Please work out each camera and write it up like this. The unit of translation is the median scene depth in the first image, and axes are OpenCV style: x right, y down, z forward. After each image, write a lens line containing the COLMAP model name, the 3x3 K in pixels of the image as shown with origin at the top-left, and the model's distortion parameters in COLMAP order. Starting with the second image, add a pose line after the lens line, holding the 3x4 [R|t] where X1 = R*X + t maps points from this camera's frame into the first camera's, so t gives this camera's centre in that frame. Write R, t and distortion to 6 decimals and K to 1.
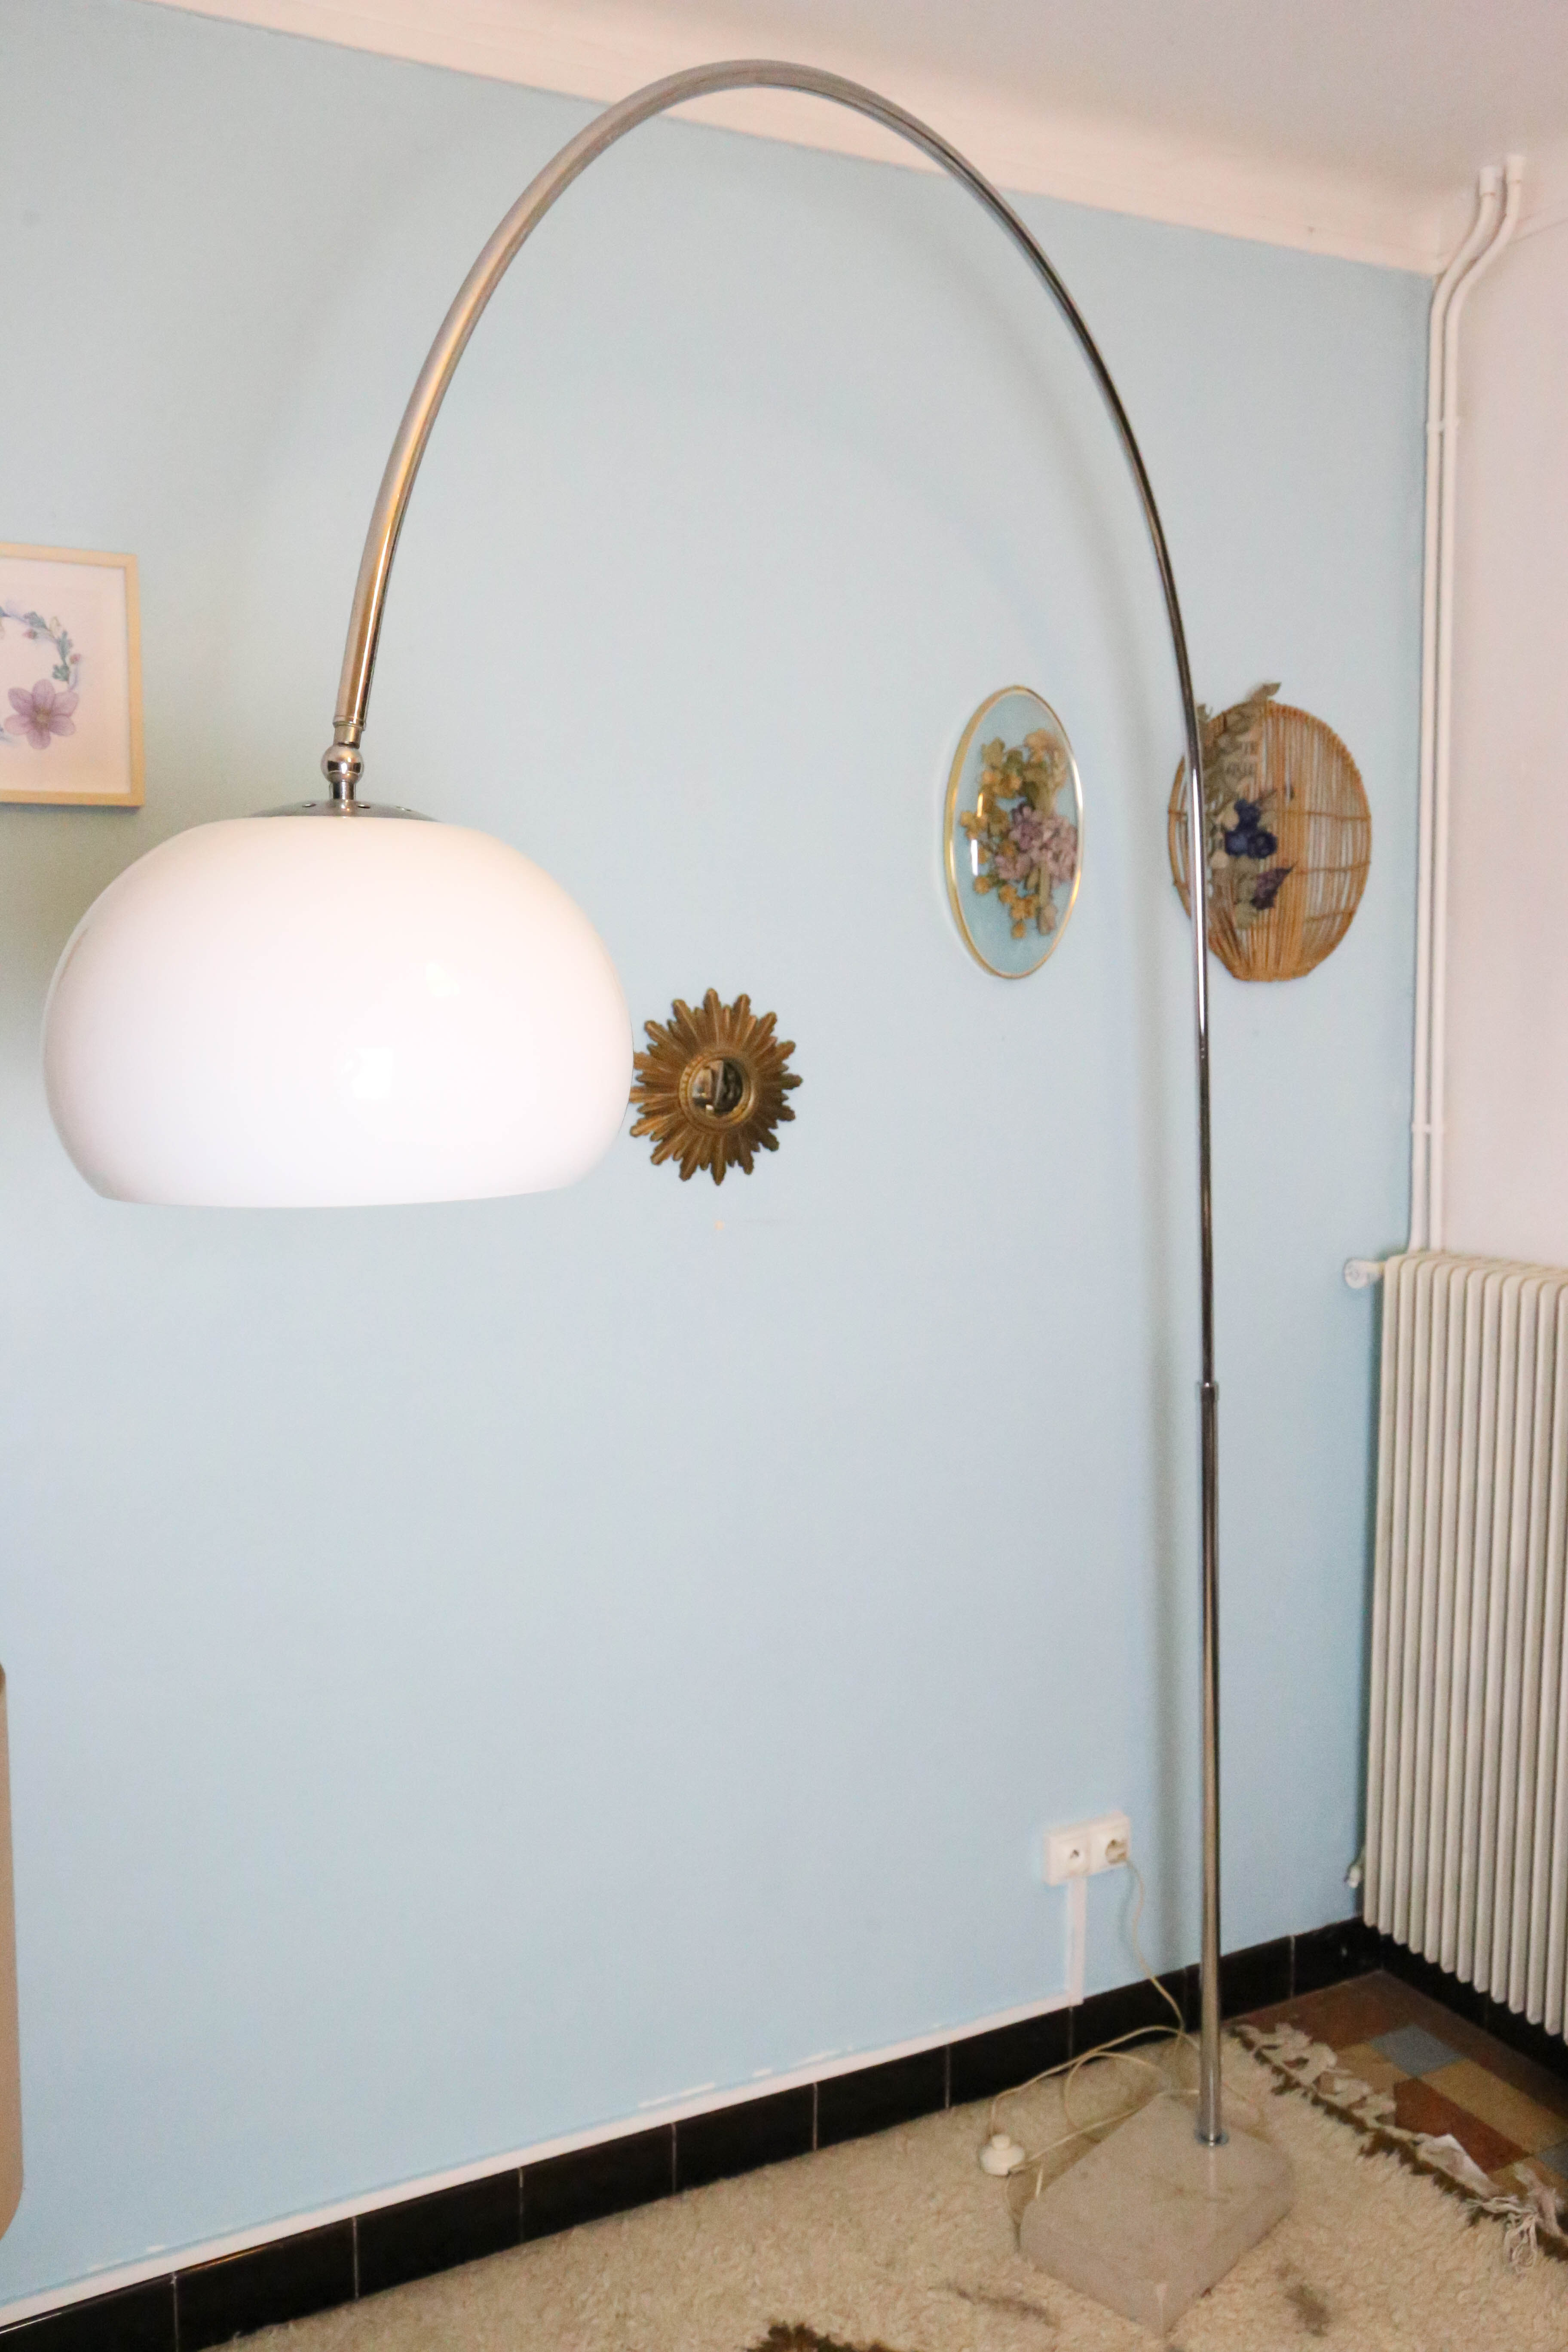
lens RADIAL K [[1976.6, 0, 777.6], [0, 1976.6, 1180.0], [0, 0, 1]] dist [-0.053780, 0.070231]
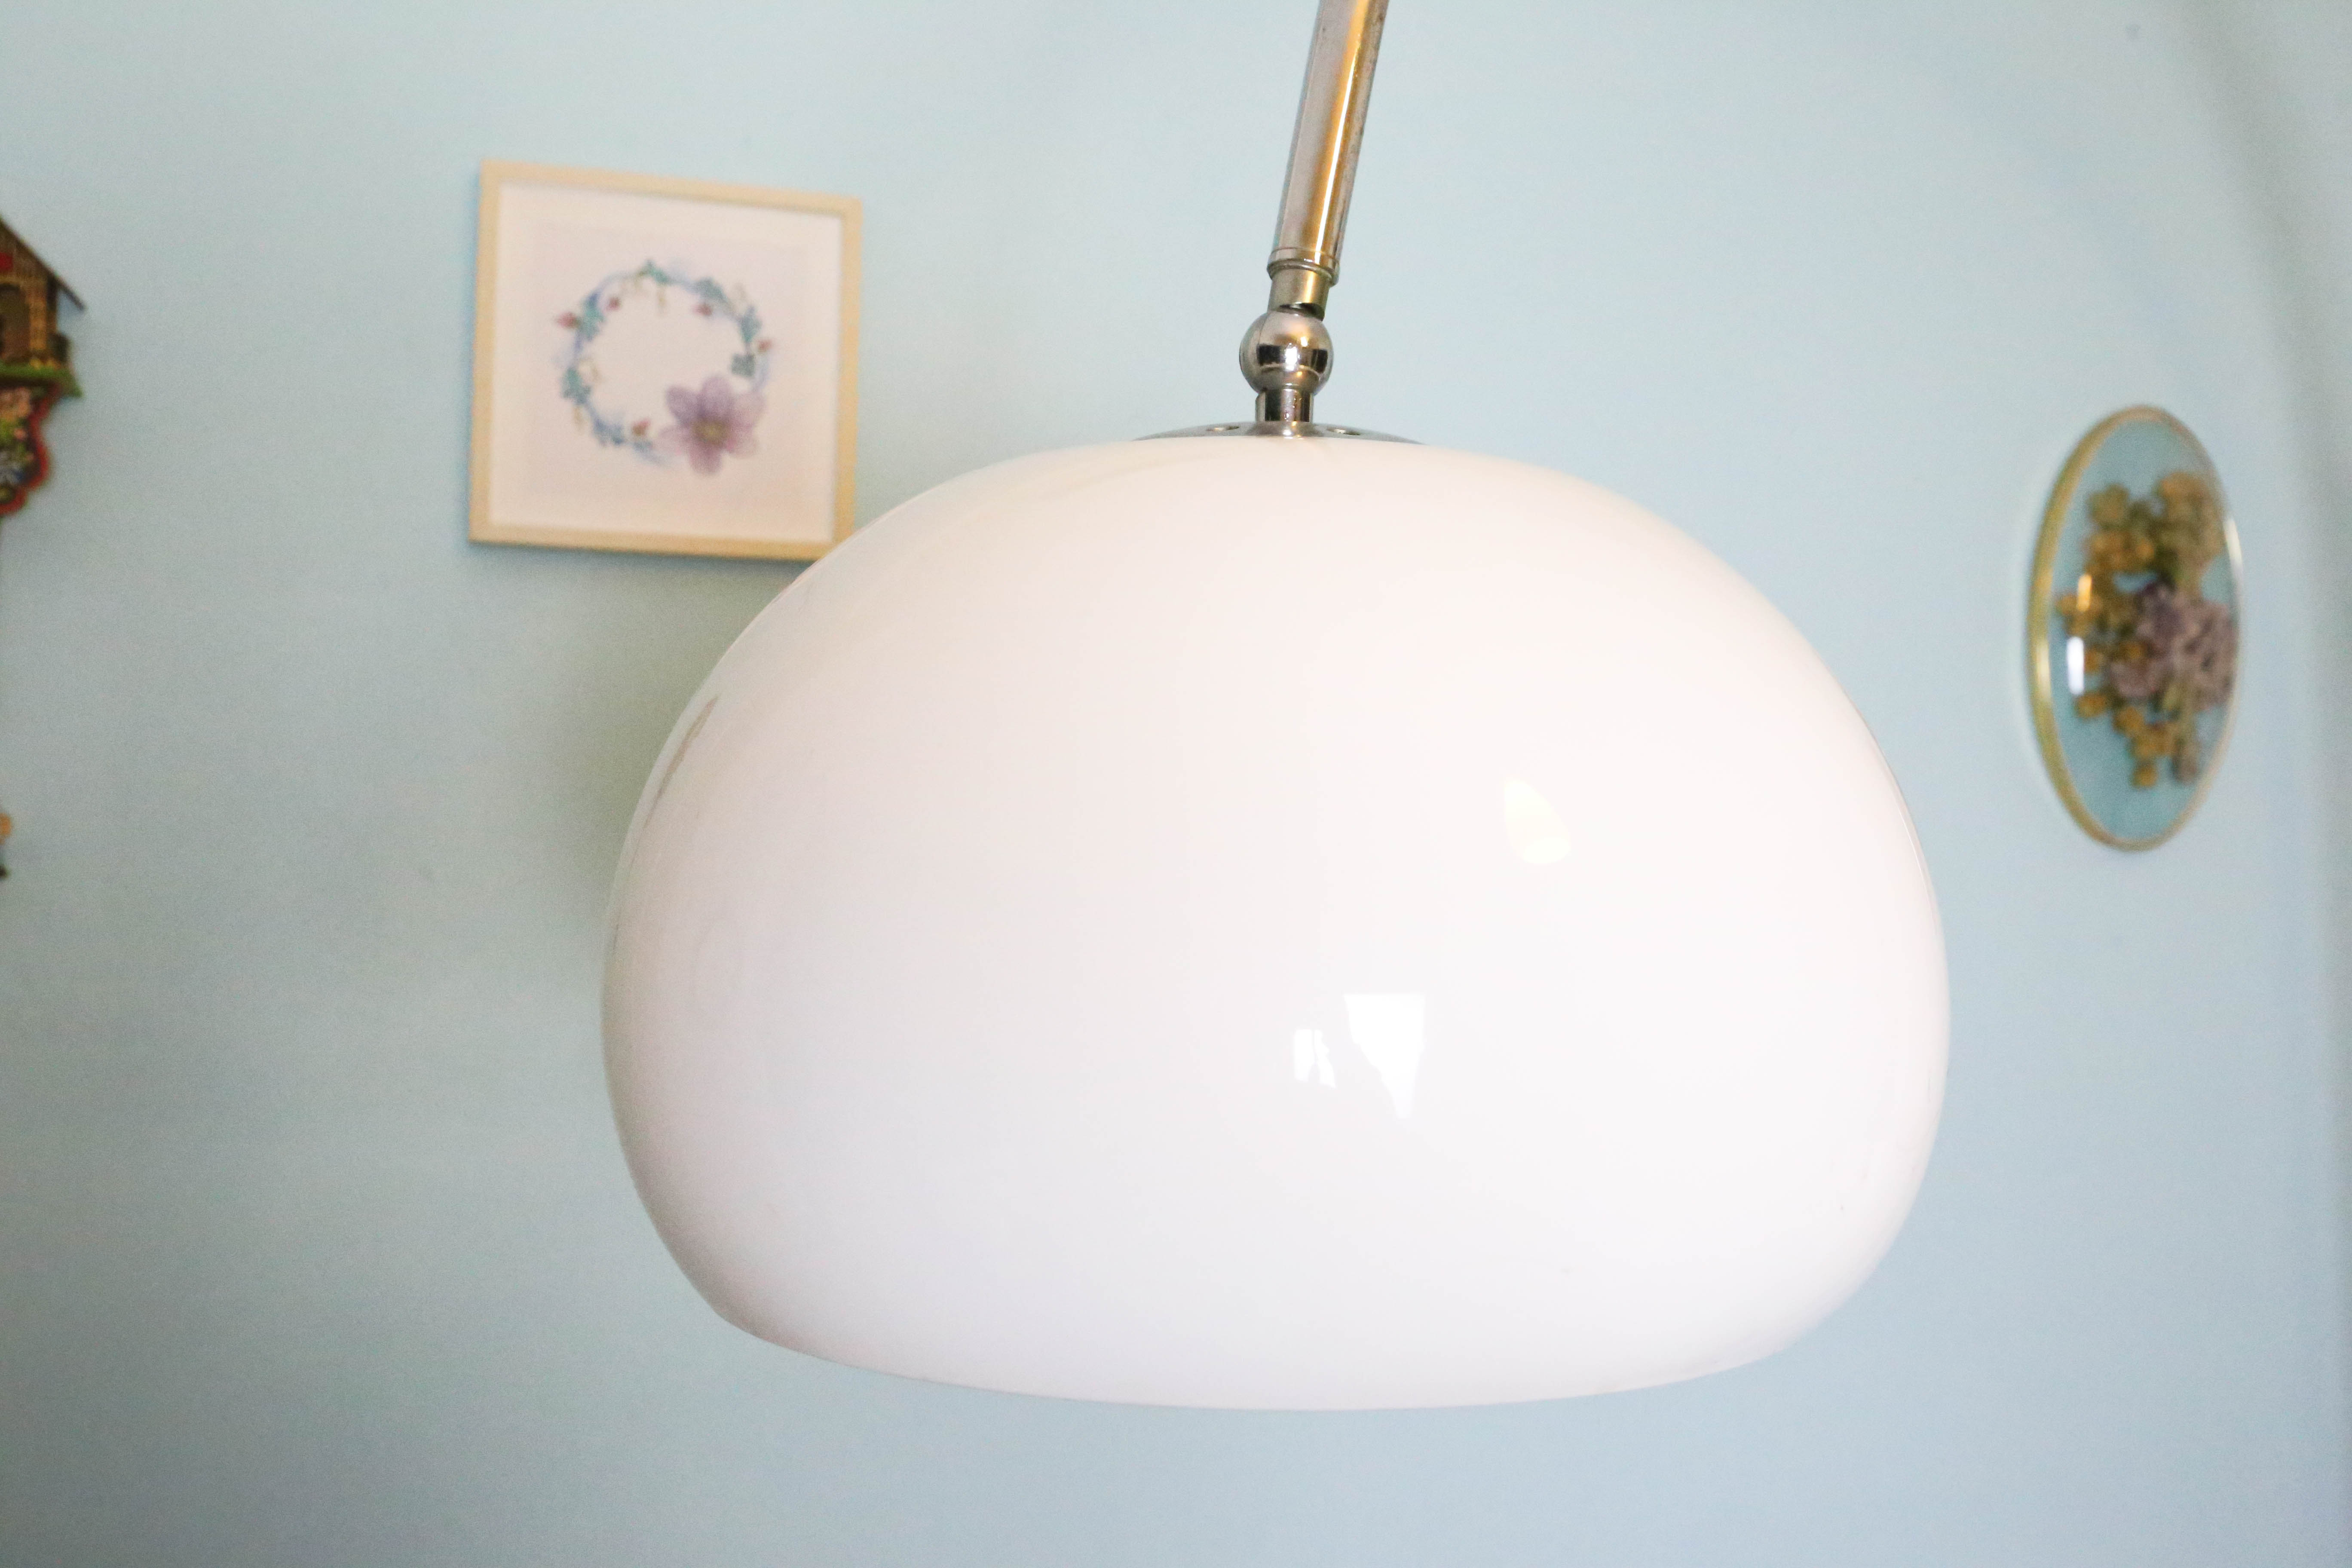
lens RADIAL K [[2318.5, 0, 1175.7], [0, 2318.5, 787.4], [0, 0, 1]] dist [0.017286, 0.000000]
pose [[0.986605, 0.015515, -0.162390, -0.068746], [-0.035949, 0.991673, -0.123661, -0.017268], [0.159120, 0.127843, 0.978947, 0.206578]]
